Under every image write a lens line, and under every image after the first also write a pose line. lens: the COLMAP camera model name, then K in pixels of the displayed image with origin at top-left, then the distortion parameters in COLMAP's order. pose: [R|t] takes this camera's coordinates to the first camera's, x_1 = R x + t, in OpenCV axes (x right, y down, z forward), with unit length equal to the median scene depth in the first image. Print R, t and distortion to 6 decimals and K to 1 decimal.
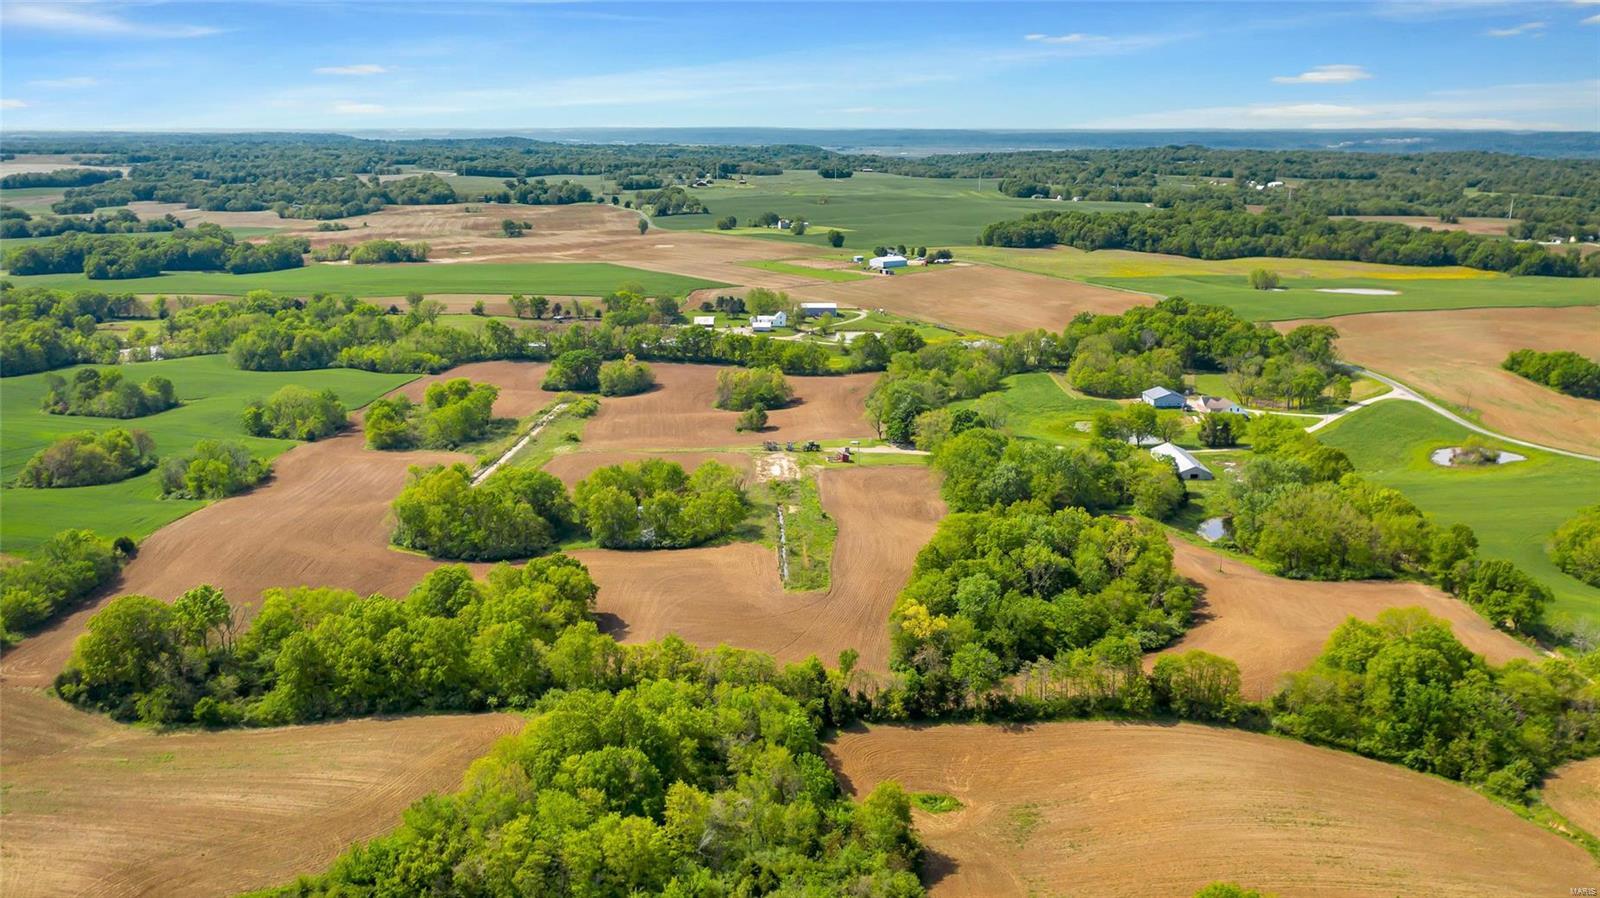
lens RADIAL K [[1327.8, 0, 800.0], [0, 1327.8, 449.0], [0, 0, 1]] dist [-0.002653, -0.000172]
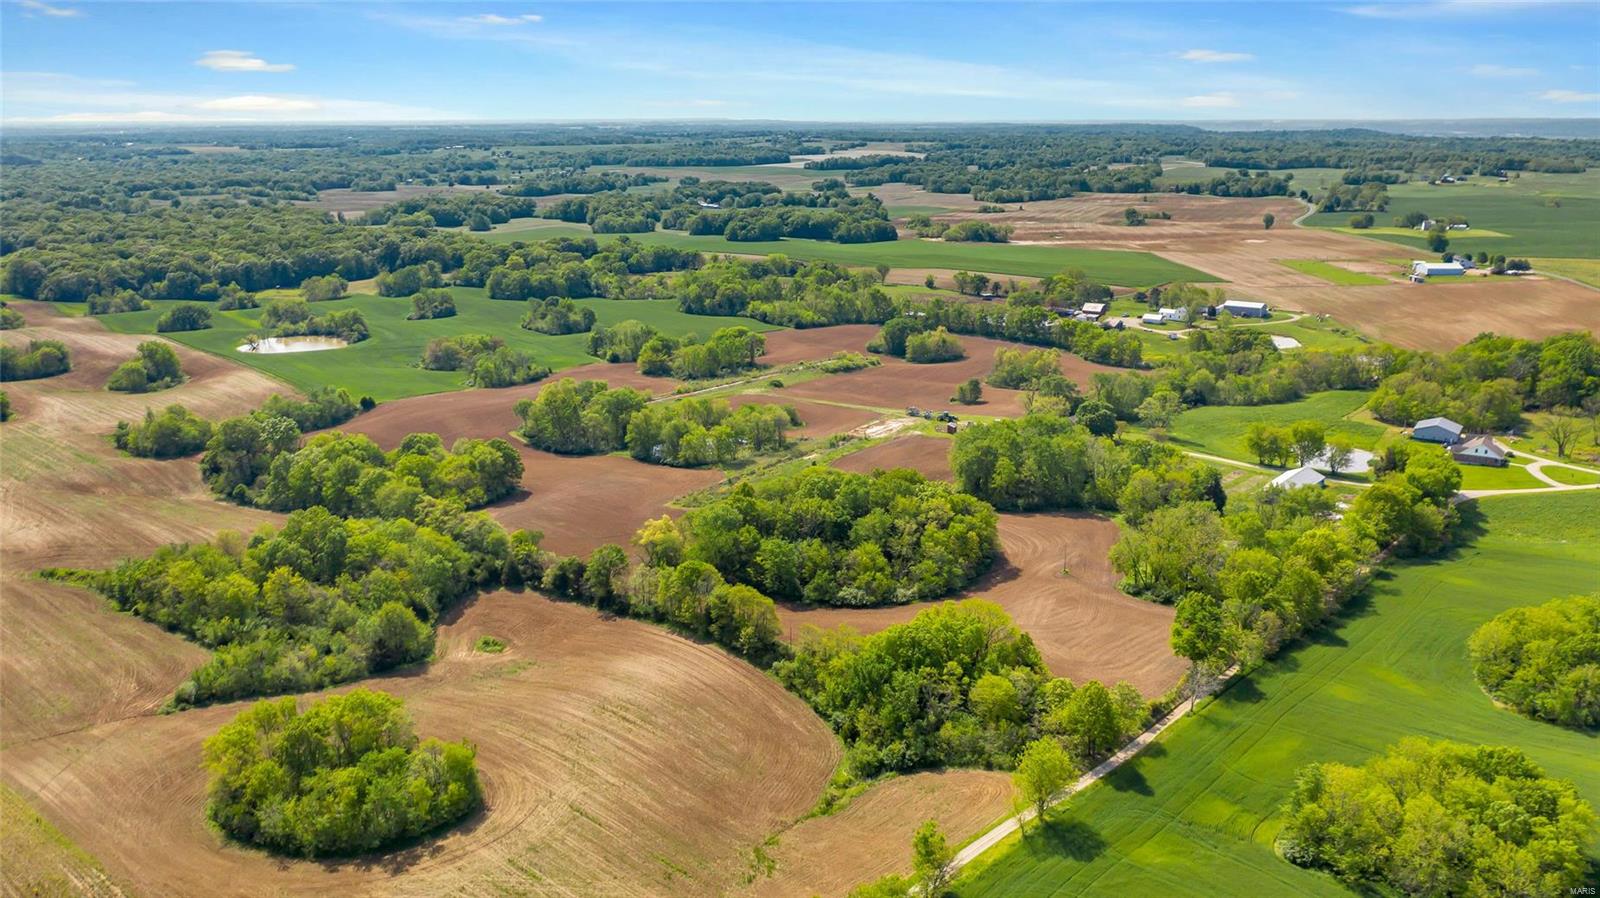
lens RADIAL K [[1327.8, 0, 800.0], [0, 1327.8, 449.0], [0, 0, 1]] dist [-0.002653, -0.000172]
pose [[0.793404, 0.144865, -0.591206, 0.264946], [-0.141311, 0.988567, 0.052592, -0.007714], [0.592065, 0.041817, 0.804804, 0.033871]]
